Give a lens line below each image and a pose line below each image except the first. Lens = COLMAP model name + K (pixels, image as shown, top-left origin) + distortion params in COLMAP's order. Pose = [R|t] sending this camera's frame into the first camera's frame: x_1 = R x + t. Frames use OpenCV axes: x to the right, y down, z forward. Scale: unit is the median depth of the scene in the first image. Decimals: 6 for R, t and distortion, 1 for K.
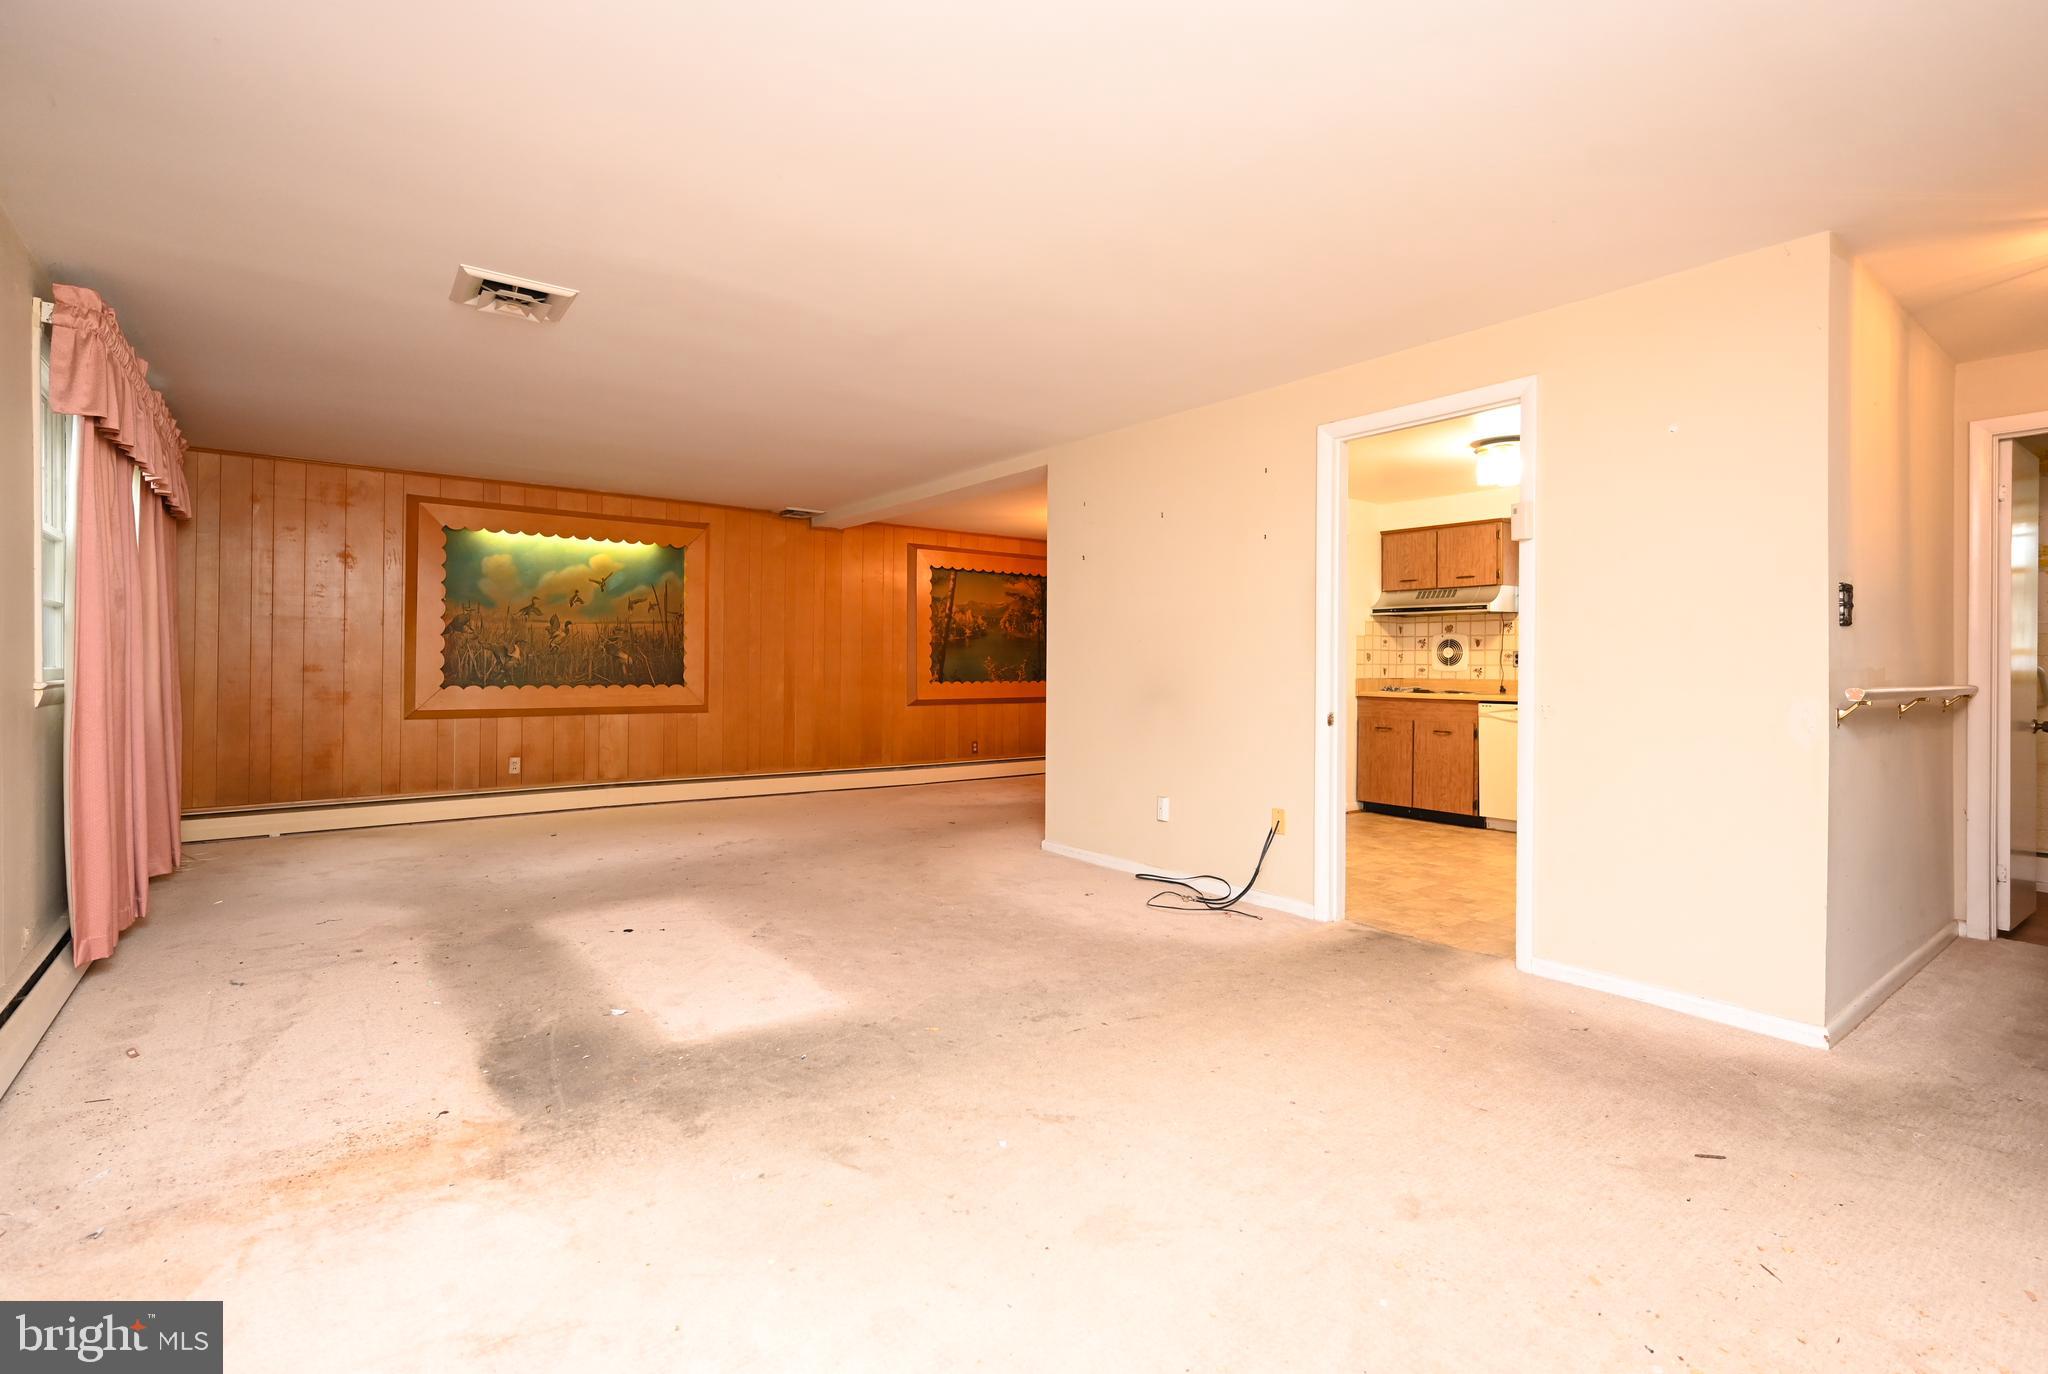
lens RADIAL K [[952.7, 0, 1032.8], [0, 952.7, 663.0], [0, 0, 1]] dist [0.000198, -0.000042]
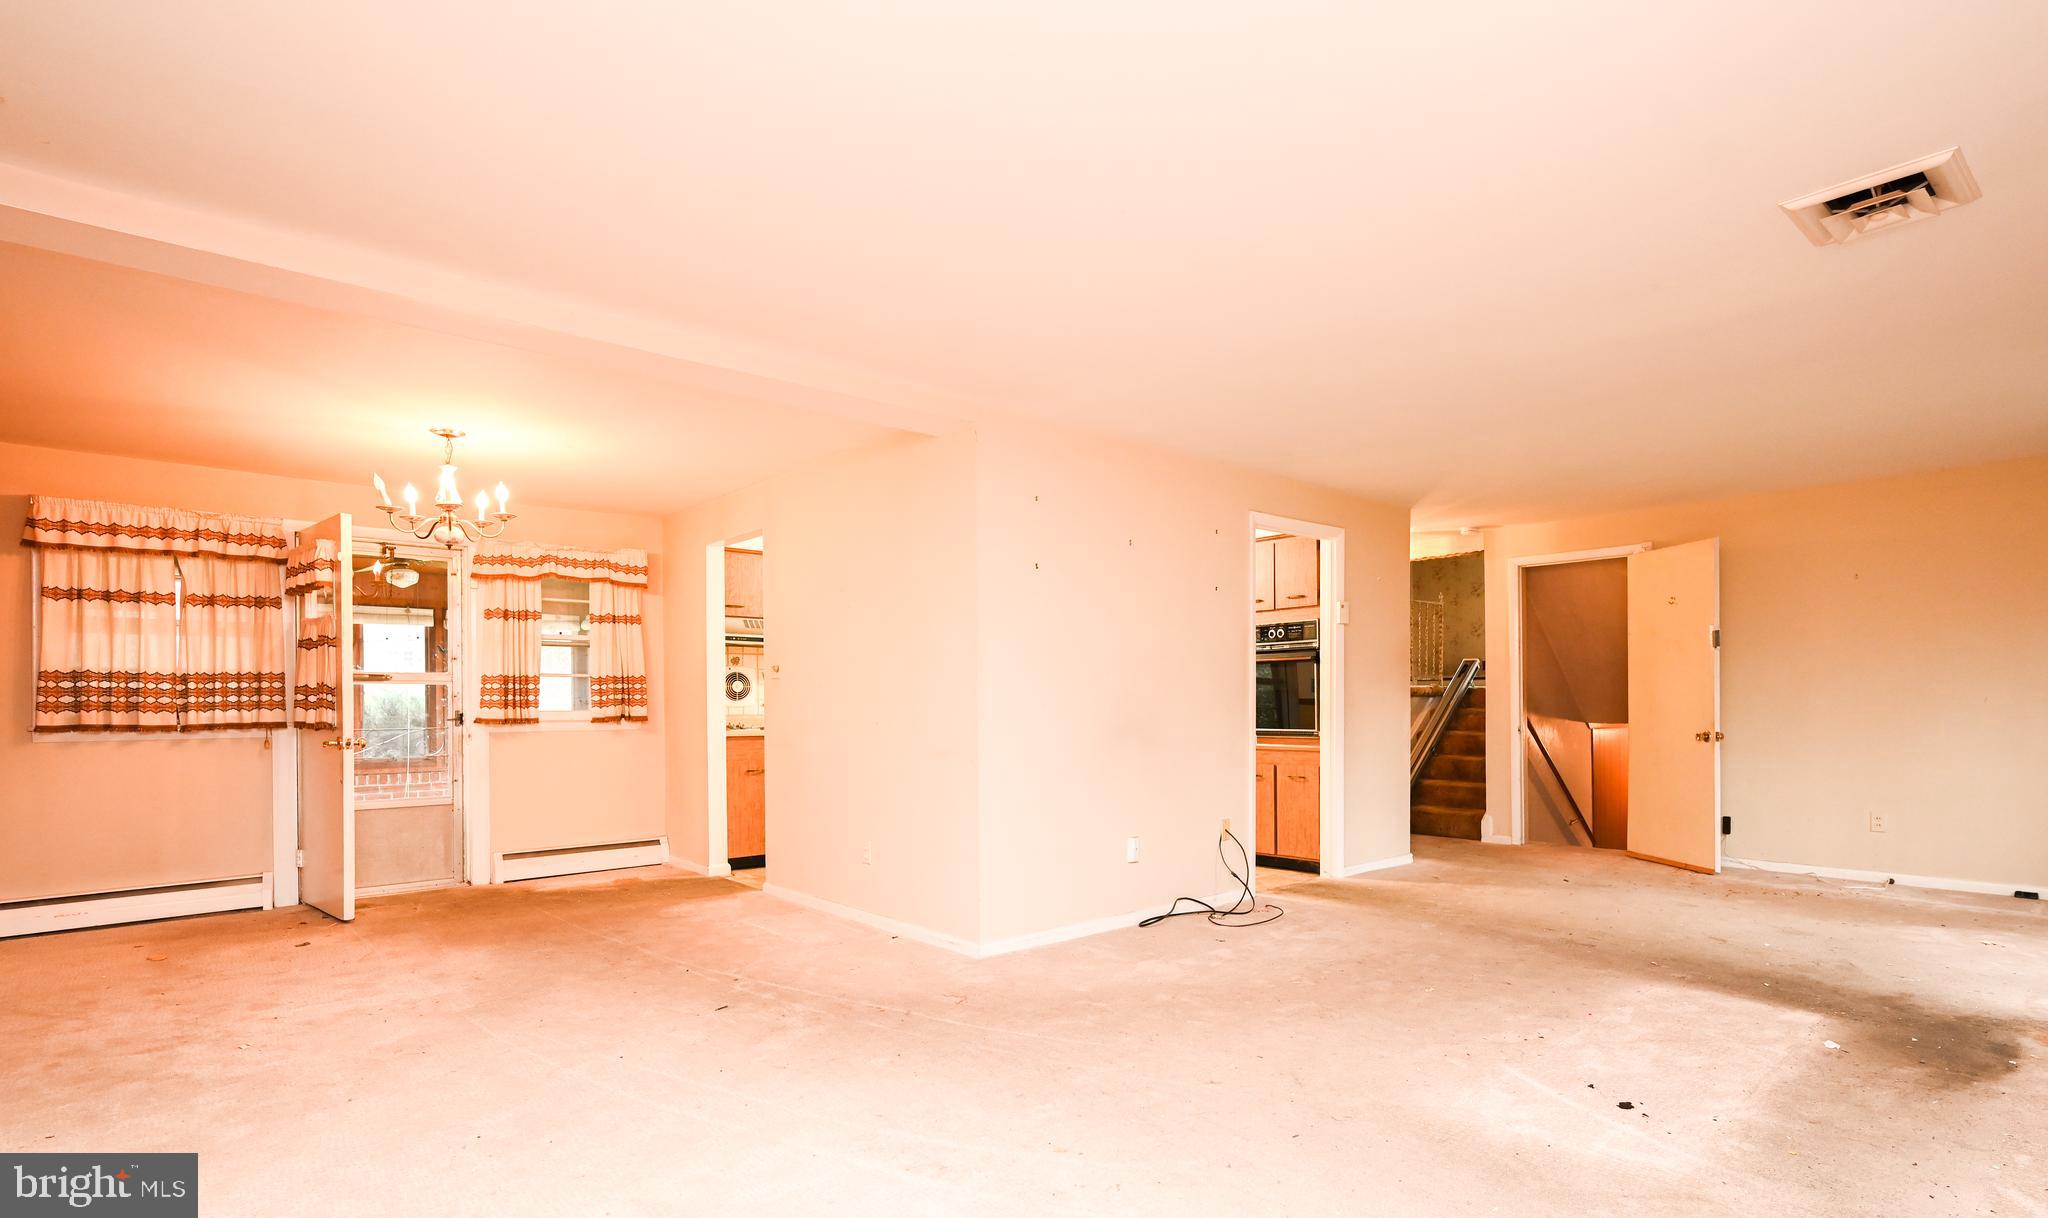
lens RADIAL K [[978.9, 0, 1086.2], [0, 978.9, 701.7], [0, 0, 1]] dist [-0.001668, 0.000254]
pose [[-0.080805, -0.007143, 0.996704, -0.598038], [0.002867, 0.999969, 0.007399, -0.002314], [-0.996726, 0.003456, -0.080782, 0.801200]]
